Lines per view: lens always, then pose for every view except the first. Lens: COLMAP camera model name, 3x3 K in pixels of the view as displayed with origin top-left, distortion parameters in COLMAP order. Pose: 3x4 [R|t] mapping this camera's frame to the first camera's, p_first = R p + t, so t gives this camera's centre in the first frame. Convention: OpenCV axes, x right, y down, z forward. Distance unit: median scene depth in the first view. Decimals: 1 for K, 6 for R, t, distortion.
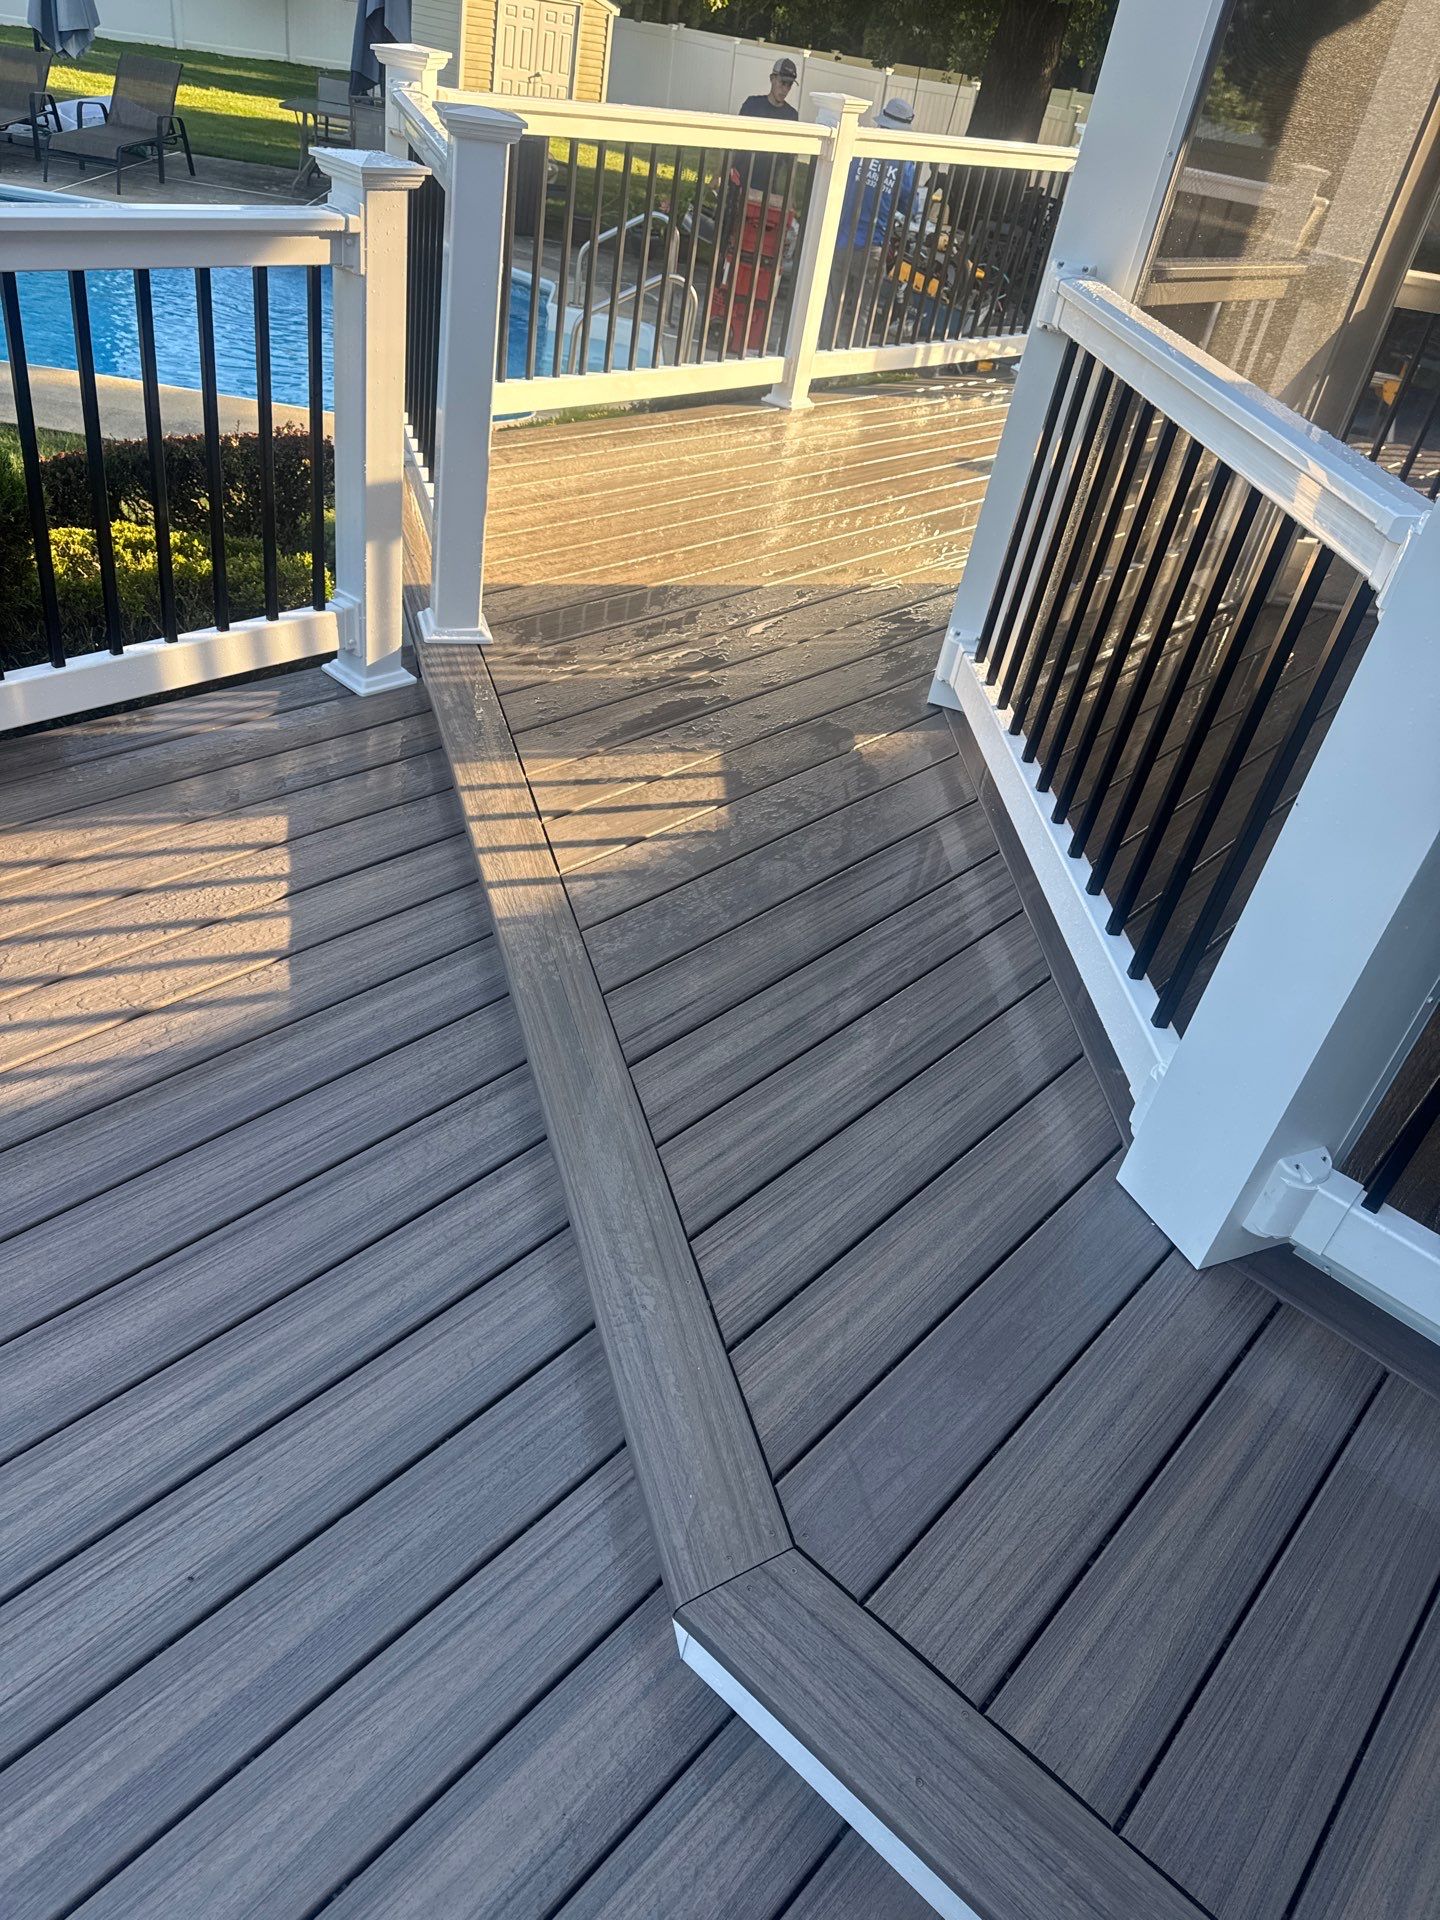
lens RADIAL K [[1357.3, 0, 695.5], [0, 1357.3, 959.0], [0, 0, 1]] dist [0.001925, -0.001139]
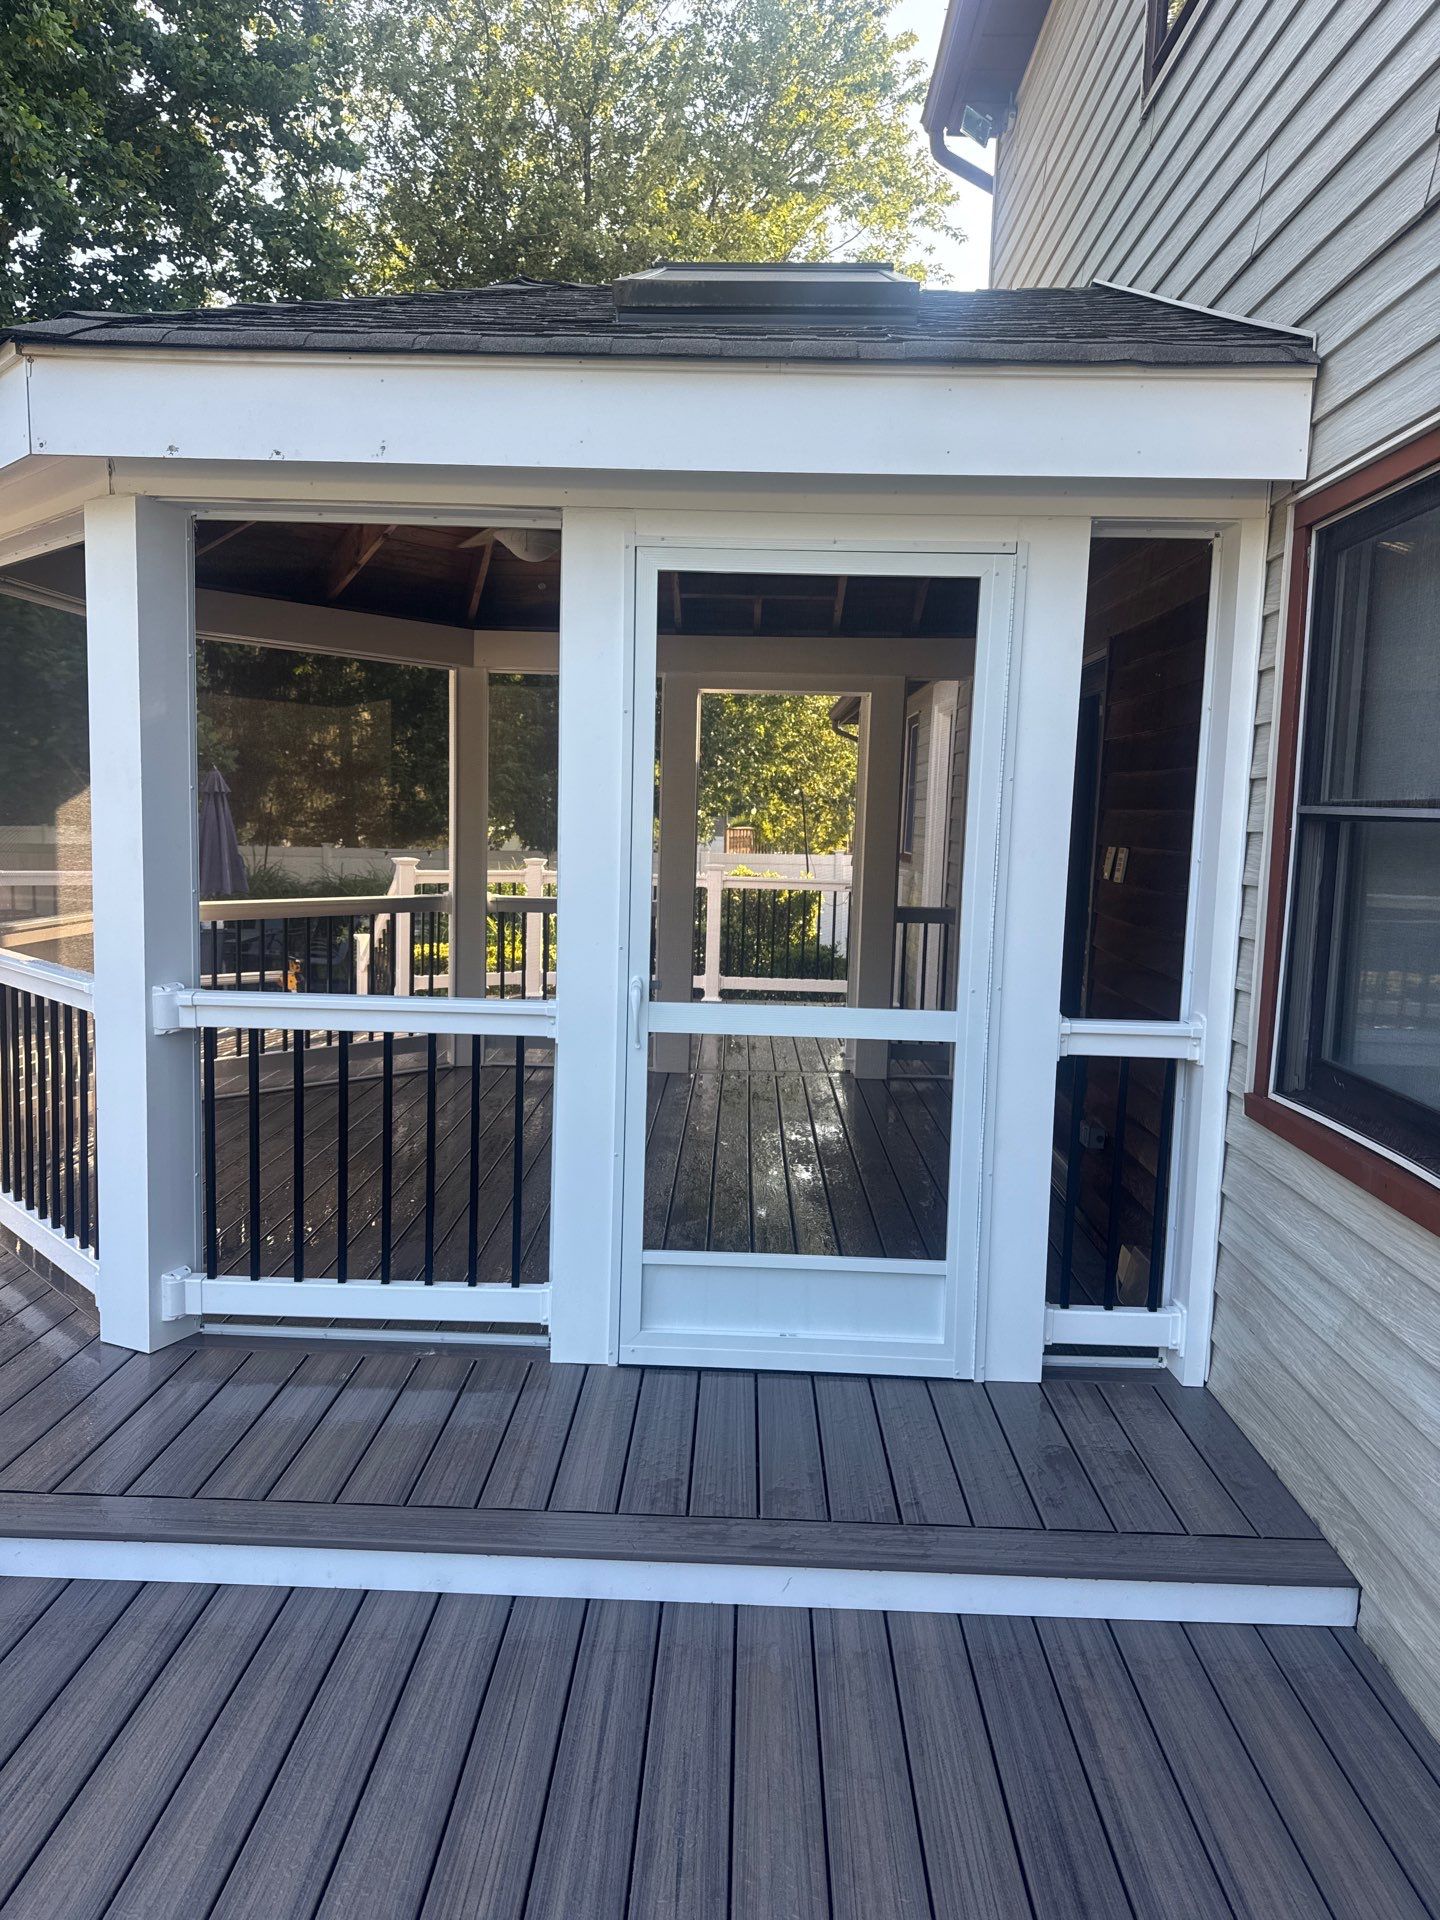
lens RADIAL K [[1351.8, 0, 720.4], [0, 1351.8, 951.5], [0, 0, 1]] dist [0.061195, -0.081962]
pose [[0.744762, -0.197920, 0.637305, -0.049865], [0.458567, 0.845597, -0.273279, 0.222434], [-0.484816, 0.495775, 0.720528, -0.367242]]
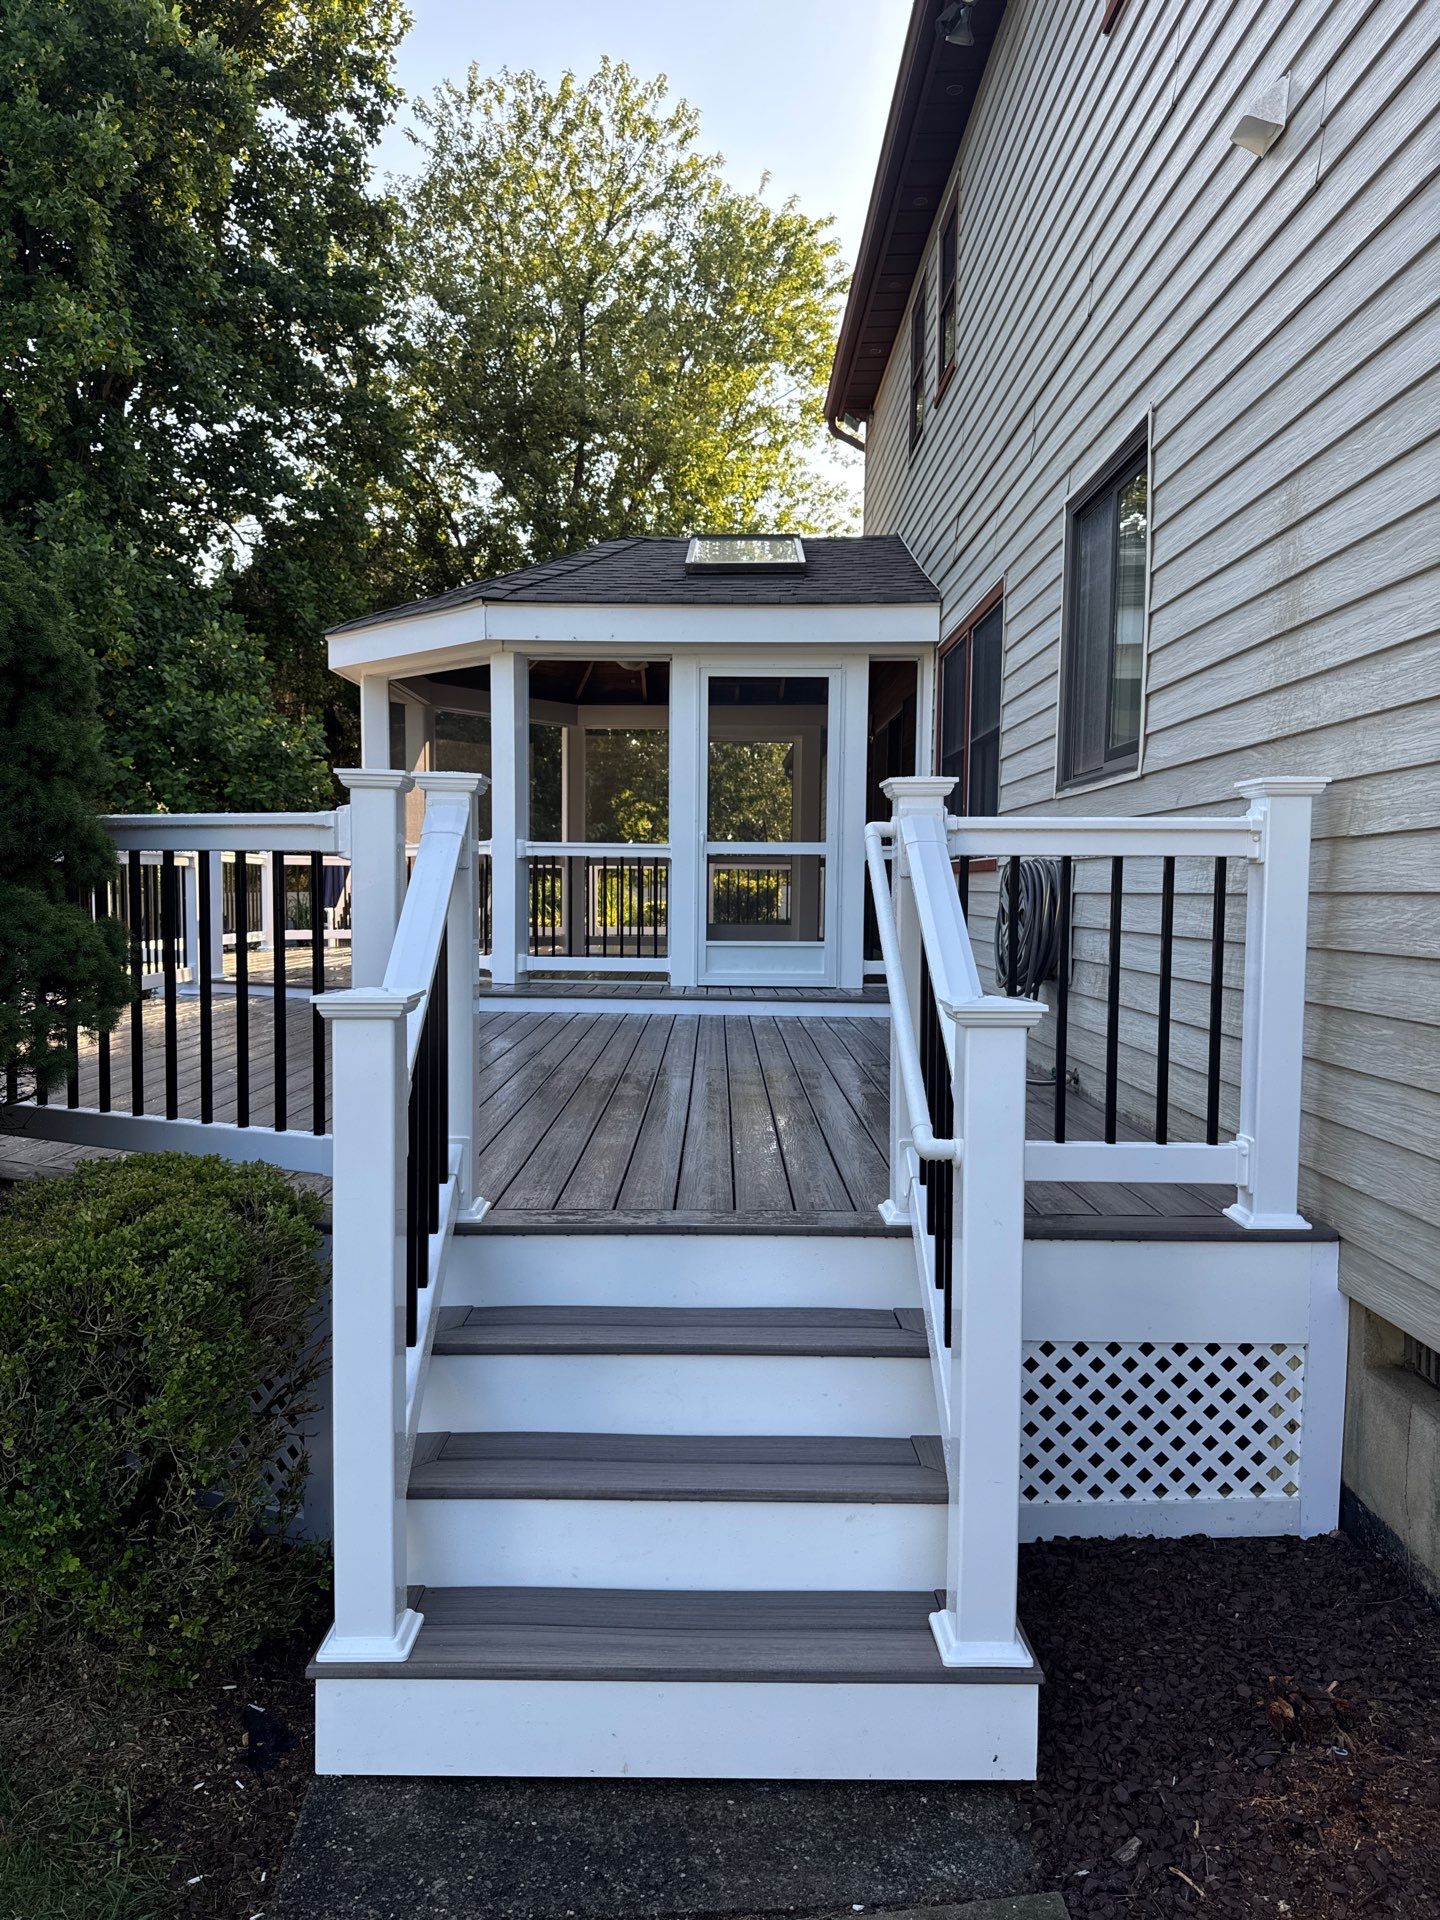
lens RADIAL K [[1351.8, 0, 720.4], [0, 1351.8, 951.5], [0, 0, 1]] dist [0.061195, -0.081962]
pose [[0.724713, -0.178038, 0.665653, -0.798857], [0.484486, 0.818586, -0.308529, 0.690434], [-0.489964, 0.546095, 0.679497, -0.947596]]
